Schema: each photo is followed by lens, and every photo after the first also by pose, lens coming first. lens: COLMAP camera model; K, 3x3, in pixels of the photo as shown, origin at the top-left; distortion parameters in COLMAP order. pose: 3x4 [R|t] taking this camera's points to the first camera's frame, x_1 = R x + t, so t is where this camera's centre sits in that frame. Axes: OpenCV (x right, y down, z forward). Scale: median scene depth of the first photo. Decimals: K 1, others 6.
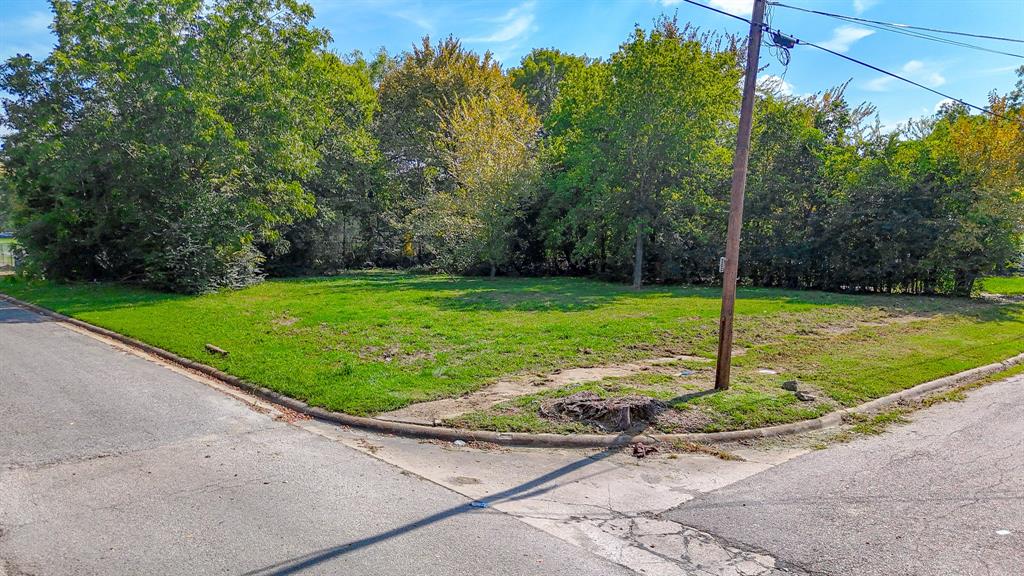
lens RADIAL K [[749.1, 0, 512.0], [0, 749.1, 288.0], [0, 0, 1]] dist [0.064331, -0.060544]
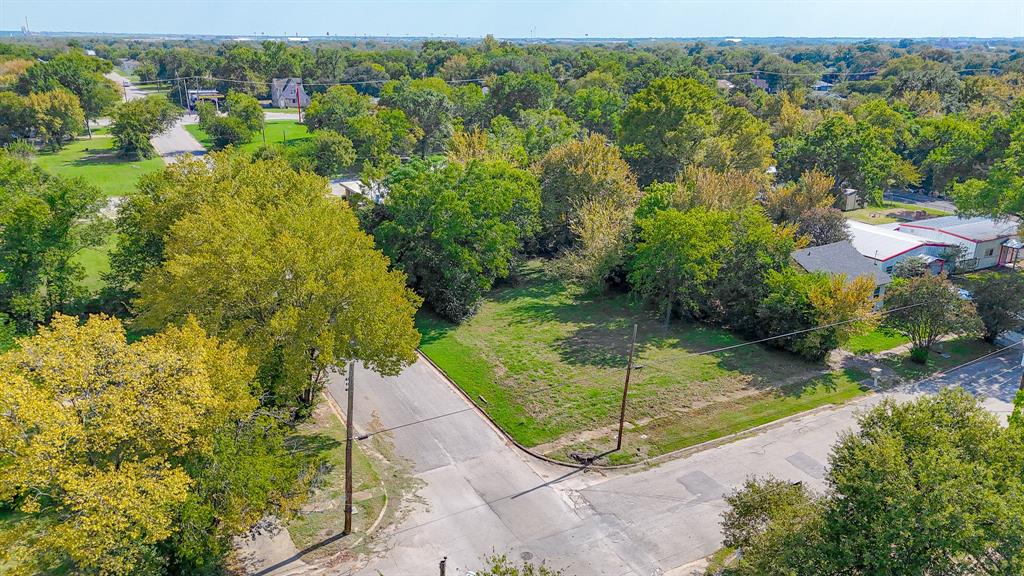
lens RADIAL K [[755.3, 0, 508.9], [0, 755.3, 292.3], [0, 0, 1]] dist [0.058711, -0.055601]
pose [[0.975748, 0.082517, -0.202750, 0.523987], [-0.026440, 0.963874, 0.265045, -1.913642], [0.217296, -0.253256, 0.942679, -2.975333]]
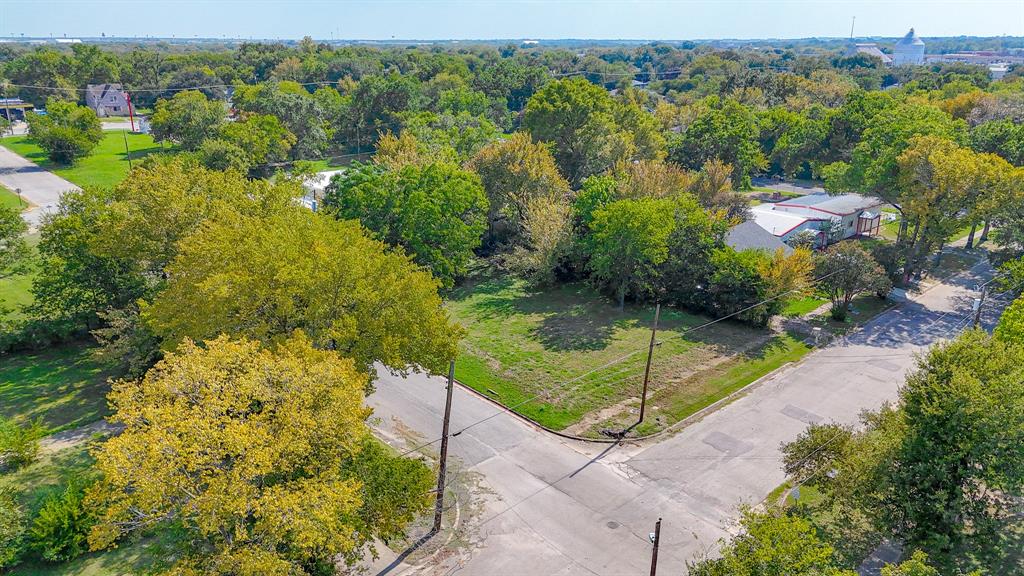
lens RADIAL K [[755.3, 0, 508.9], [0, 755.3, 292.3], [0, 0, 1]] dist [0.058711, -0.055601]
pose [[0.999544, 0.000718, 0.030190, -0.666831], [-0.008514, 0.965861, 0.258920, -1.890042], [-0.028974, -0.259059, 0.965427, -3.277183]]
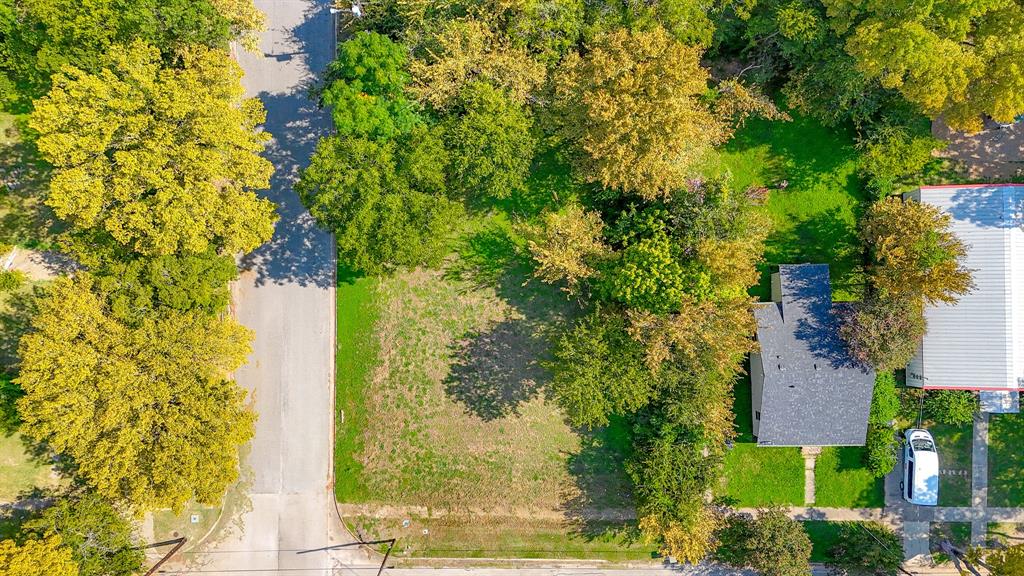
lens RADIAL K [[732.5, 0, 513.5], [0, 732.5, 287.8], [0, 0, 1]] dist [0.060244, -0.054679]
pose [[0.753717, 0.655973, -0.040123, -0.036378], [-0.010061, 0.072562, 0.997313, -5.747832], [0.657122, -0.751288, 0.061292, 2.903226]]
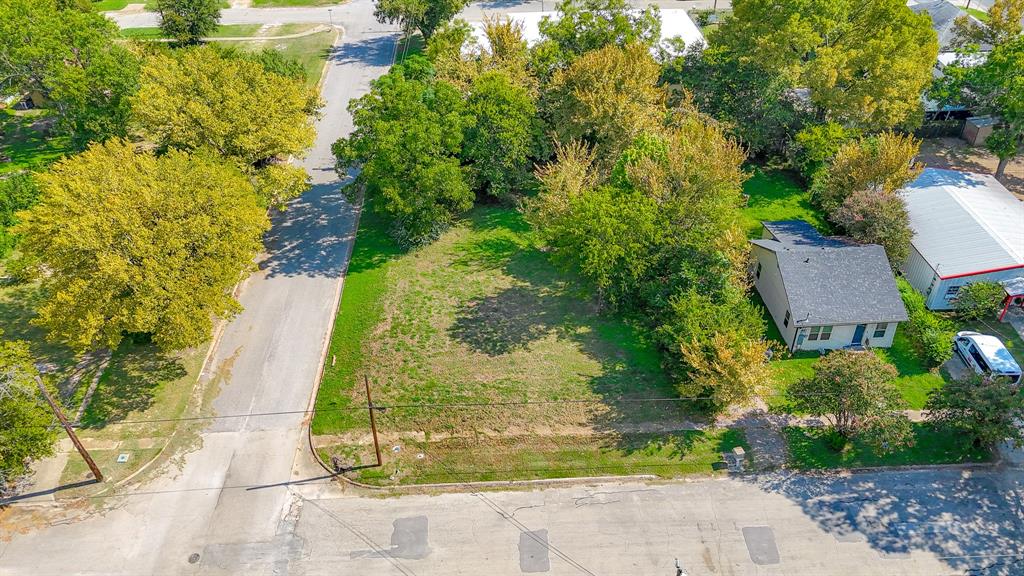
lens RADIAL K [[749.1, 0, 512.0], [0, 749.1, 288.0], [0, 0, 1]] dist [0.064331, -0.060544]
pose [[0.778811, 0.372452, -0.504711, 2.847331], [-0.025728, 0.822921, 0.567573, -3.333183], [0.626731, -0.429047, 0.650482, -0.838767]]
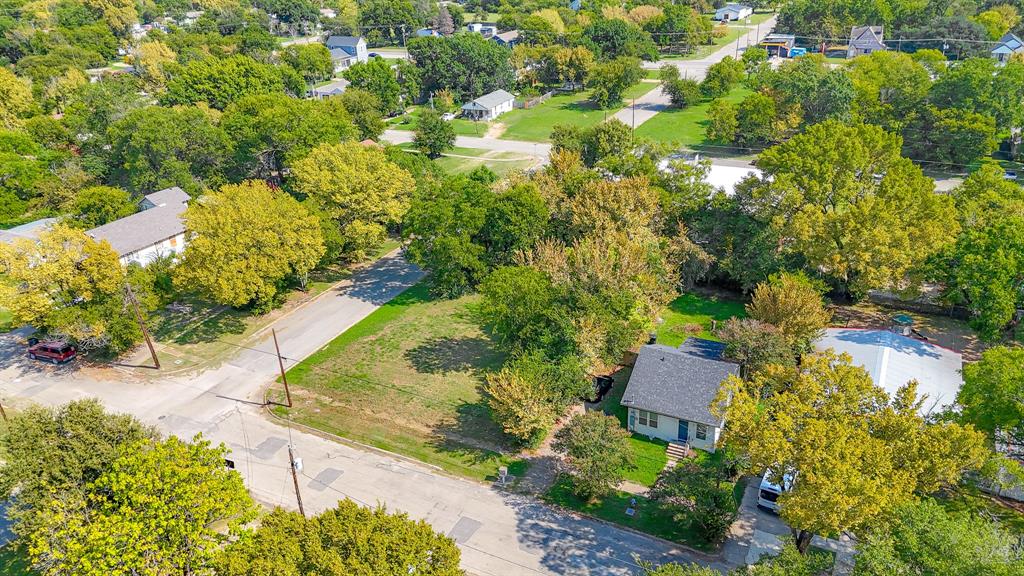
lens RADIAL K [[749.1, 0, 512.0], [0, 749.1, 288.0], [0, 0, 1]] dist [0.064331, -0.060544]
pose [[0.367673, 0.383567, -0.847168, 6.196185], [-0.025343, 0.914771, 0.403176, -3.485915], [0.929610, -0.126767, 0.346058, 0.815073]]
